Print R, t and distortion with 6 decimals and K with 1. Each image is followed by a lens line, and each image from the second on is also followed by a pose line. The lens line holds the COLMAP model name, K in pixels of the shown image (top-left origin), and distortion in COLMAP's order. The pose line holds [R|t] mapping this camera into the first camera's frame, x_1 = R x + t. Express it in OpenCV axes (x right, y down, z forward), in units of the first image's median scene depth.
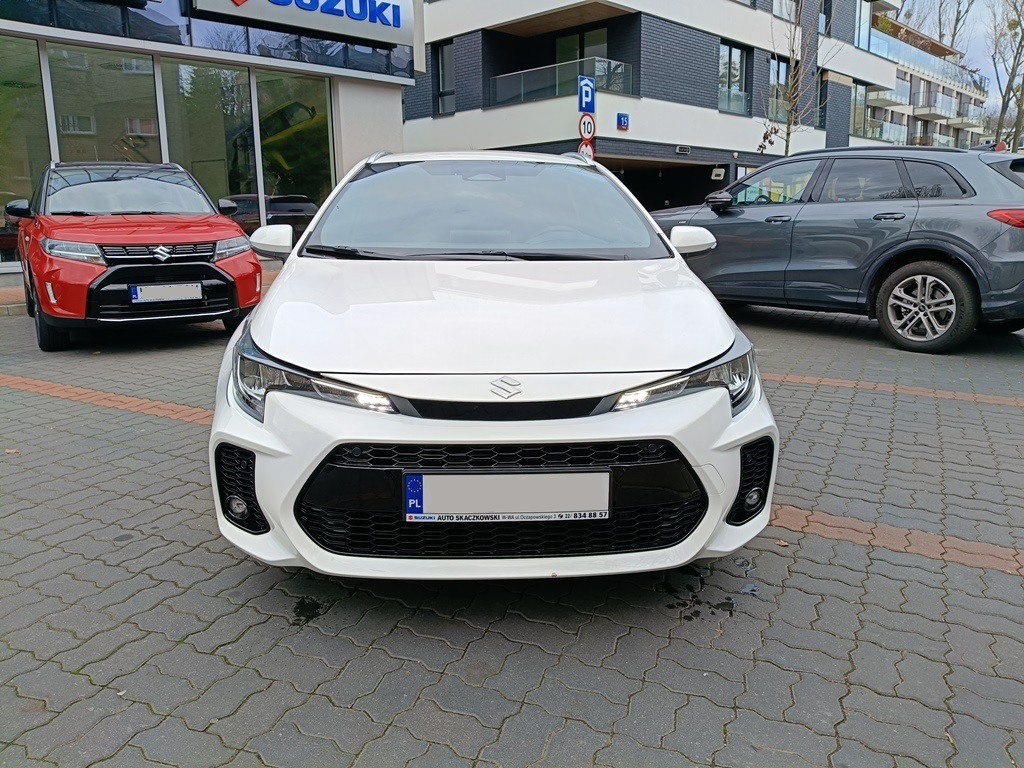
lens RADIAL K [[770.4, 0, 520.0], [0, 770.4, 383.1], [0, 0, 1]] dist [0.005551, -0.041588]
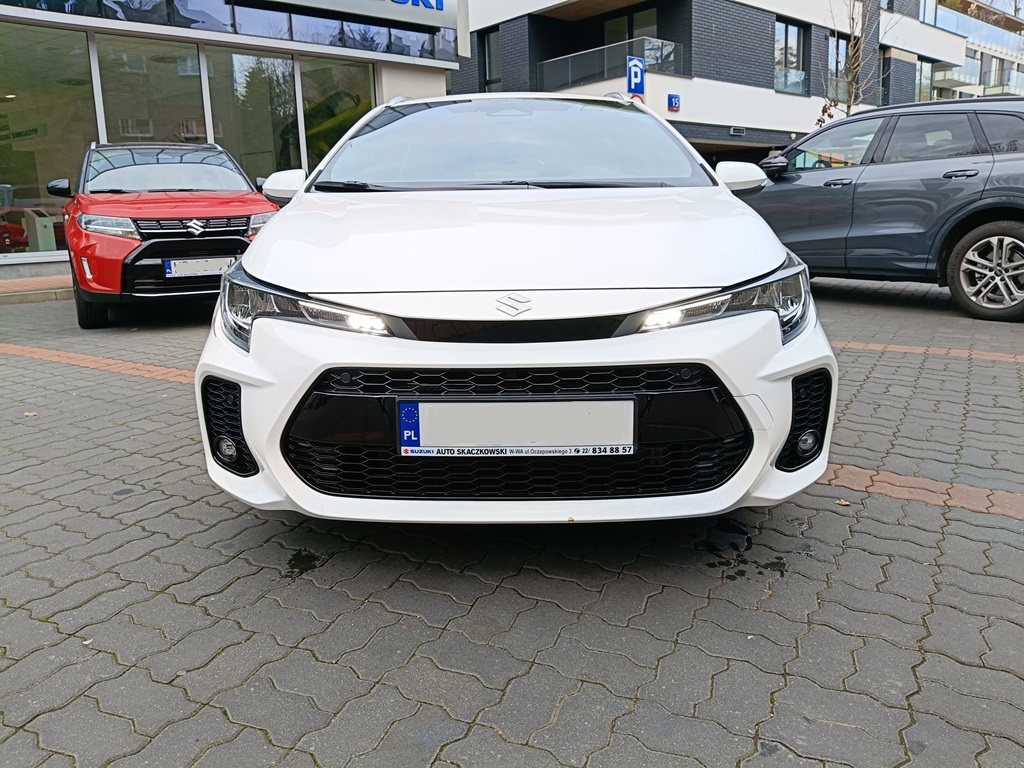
lens RADIAL K [[775.1, 0, 512.0], [0, 775.1, 384.0], [0, 0, 1]] dist [0.002838, -0.043884]
pose [[0.996991, -0.005917, -0.077296, 0.032053], [0.006372, 0.999964, 0.005635, 0.063545], [0.077260, -0.006110, 0.996992, 0.087667]]
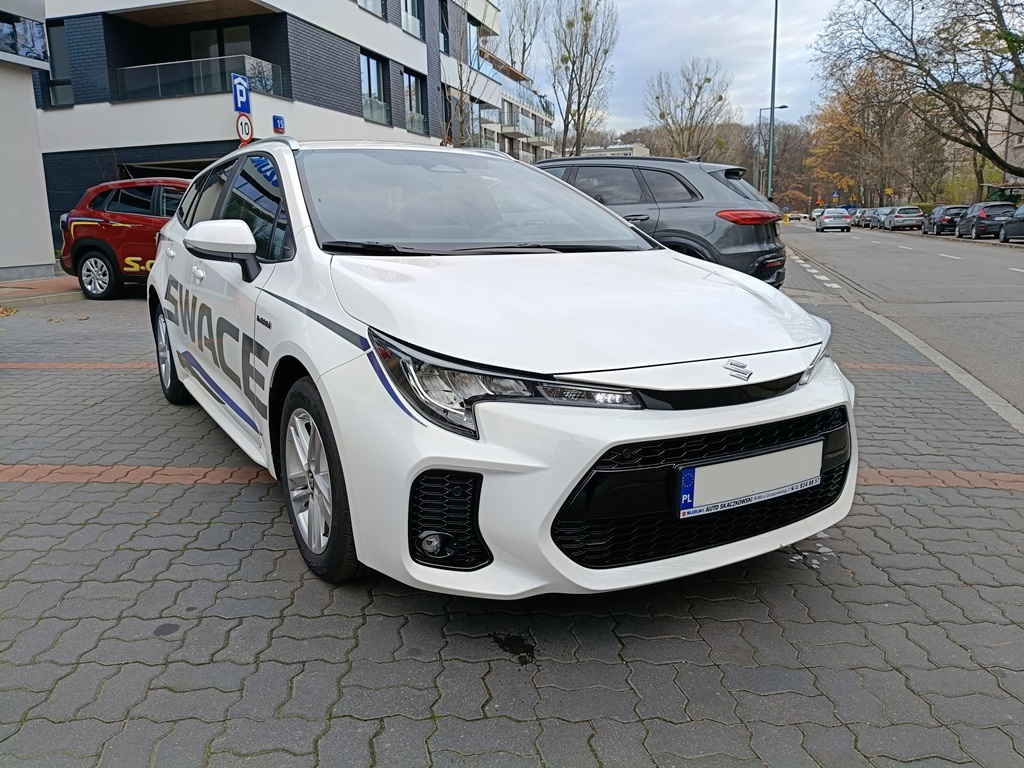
lens RADIAL K [[770.4, 0, 520.0], [0, 770.4, 383.1], [0, 0, 1]] dist [0.005551, -0.041588]
pose [[0.889110, -0.095499, 0.447619, -0.499663], [0.100099, 0.994887, 0.013430, -0.013859], [-0.446613, 0.032865, 0.894123, 0.156309]]
